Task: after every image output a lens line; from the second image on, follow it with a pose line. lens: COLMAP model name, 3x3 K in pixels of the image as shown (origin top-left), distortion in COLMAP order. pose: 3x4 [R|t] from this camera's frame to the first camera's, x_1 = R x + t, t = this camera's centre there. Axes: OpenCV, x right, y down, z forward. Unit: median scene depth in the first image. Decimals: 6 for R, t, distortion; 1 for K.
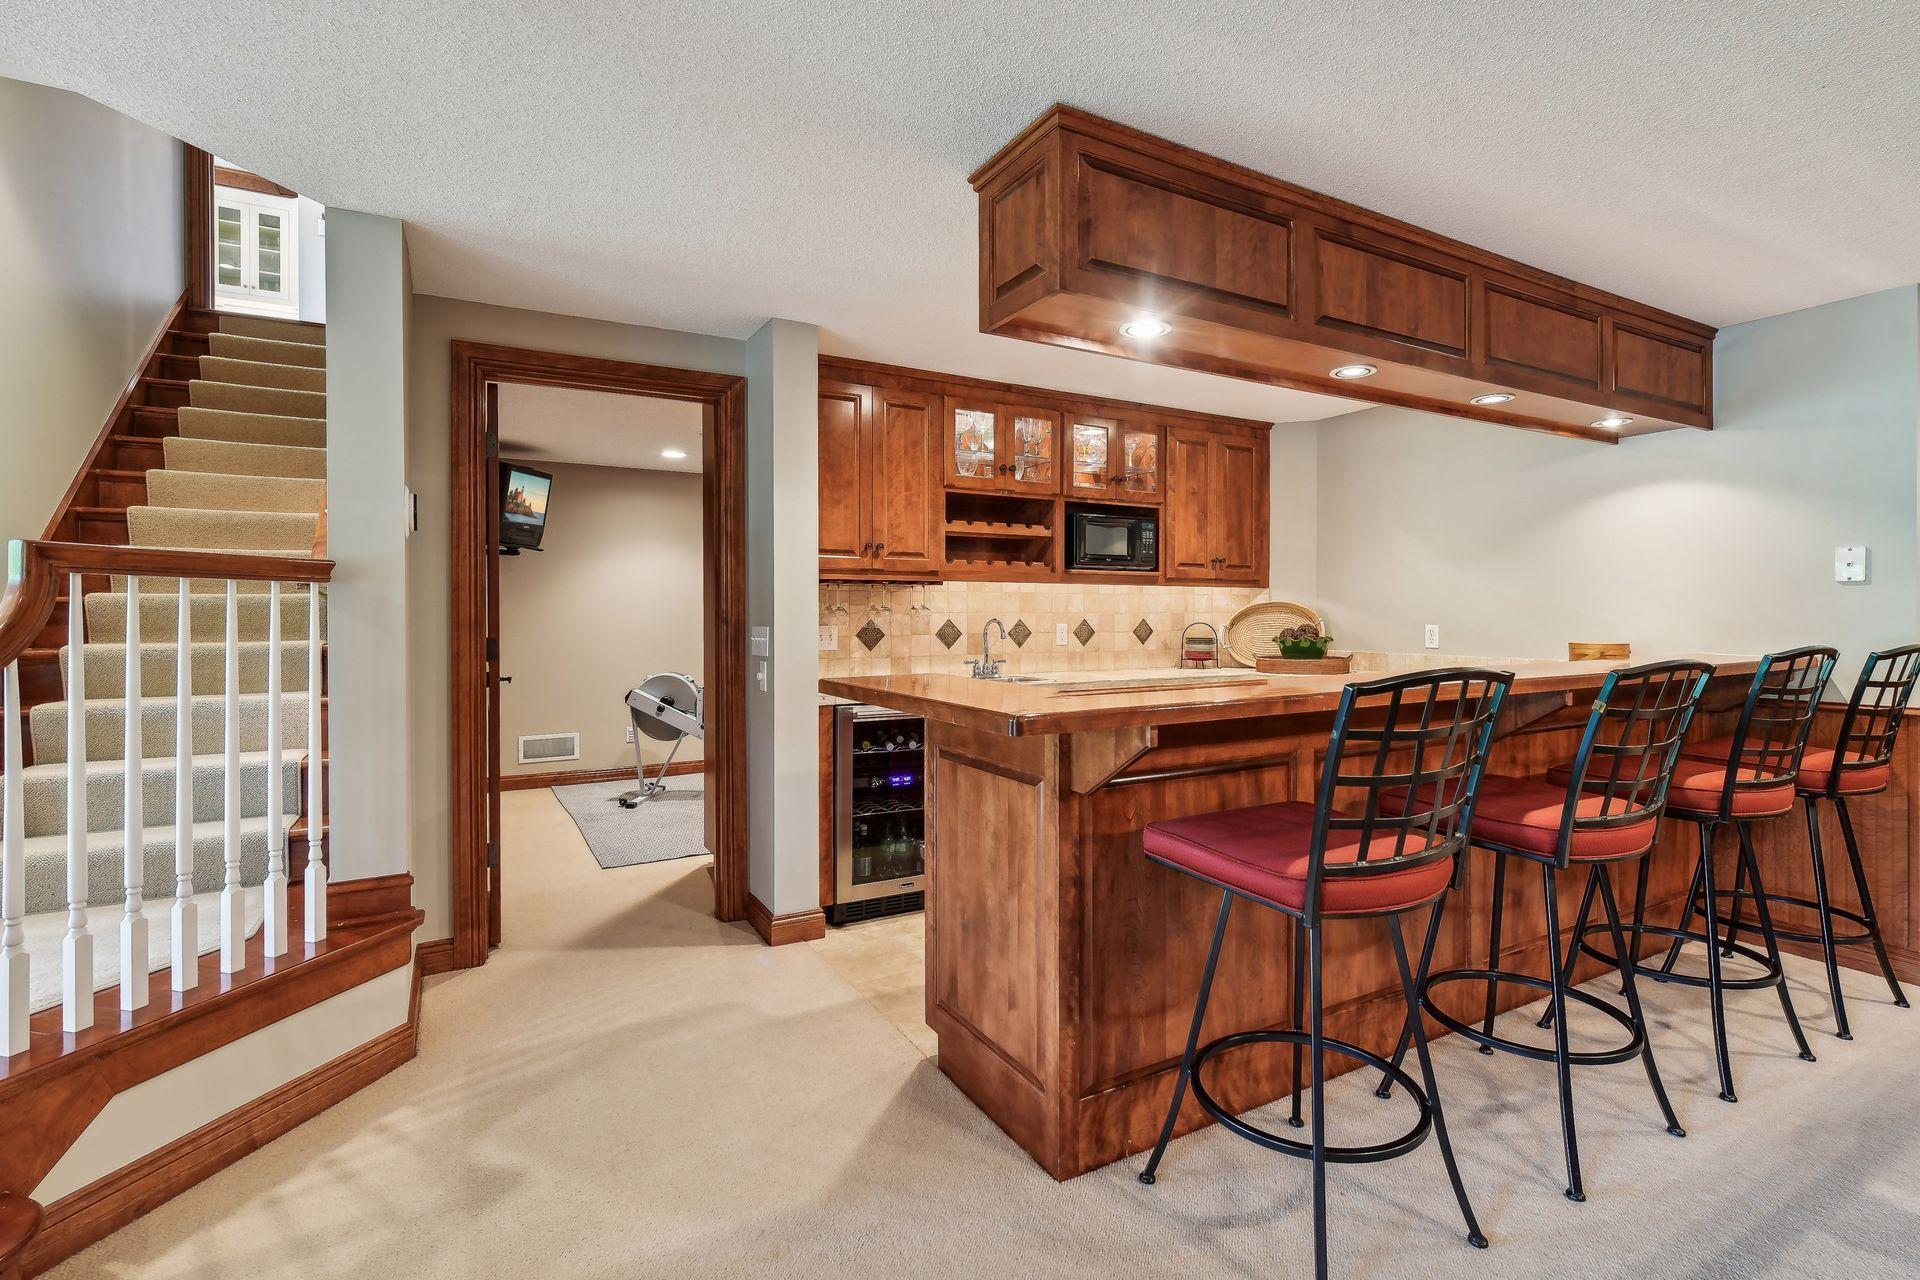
lens RADIAL K [[894.3, 0, 954.7], [0, 894.3, 621.0], [0, 0, 1]] dist [0.001849, -0.001448]
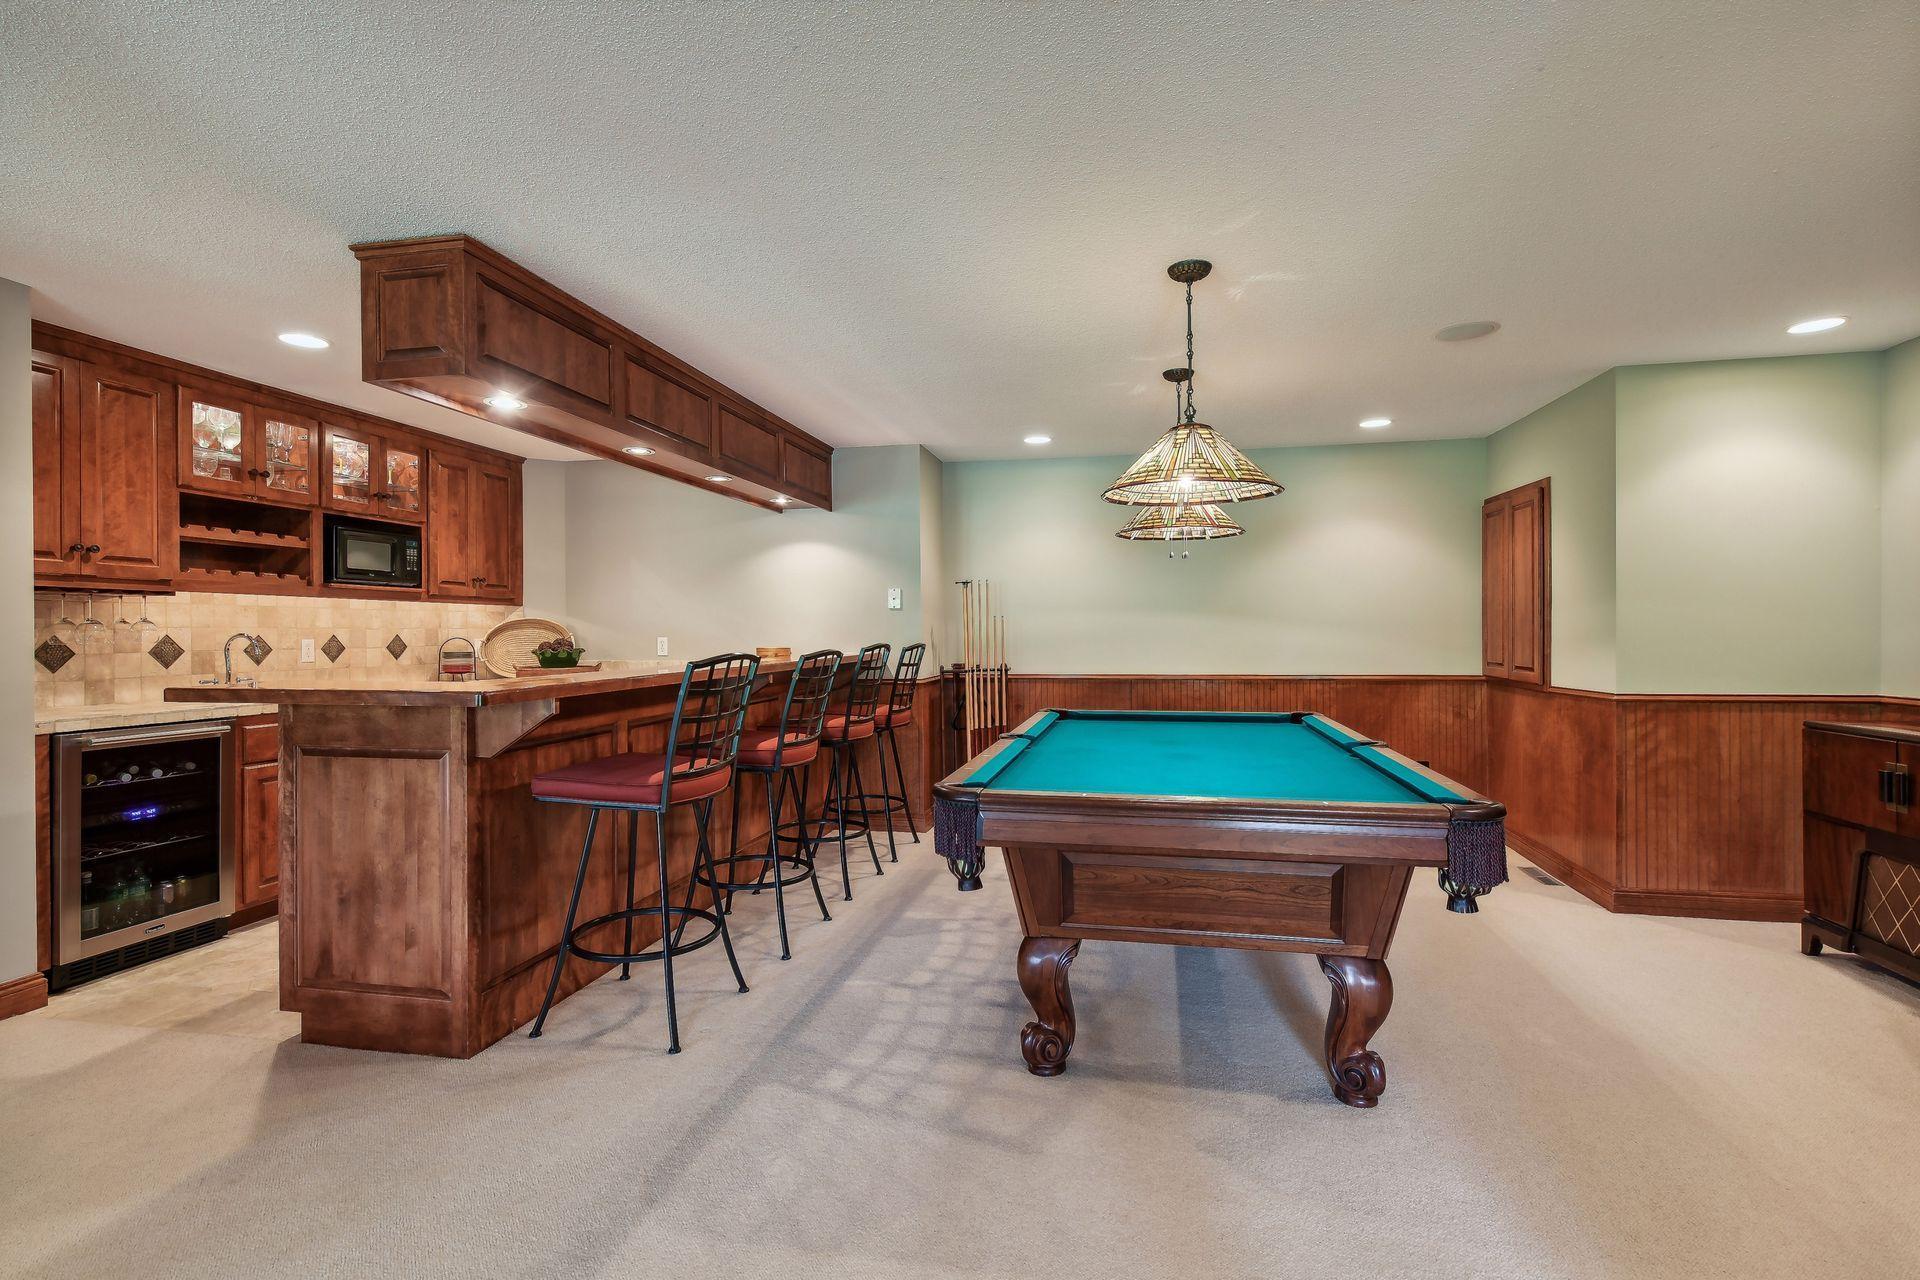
lens RADIAL K [[894.3, 0, 954.7], [0, 894.3, 621.0], [0, 0, 1]] dist [0.001849, -0.001448]
pose [[0.657502, 0.006462, 0.753425, -0.267982], [0.010326, 0.999792, -0.017587, 0.013391], [-0.753382, 0.019343, 0.657299, -0.266711]]
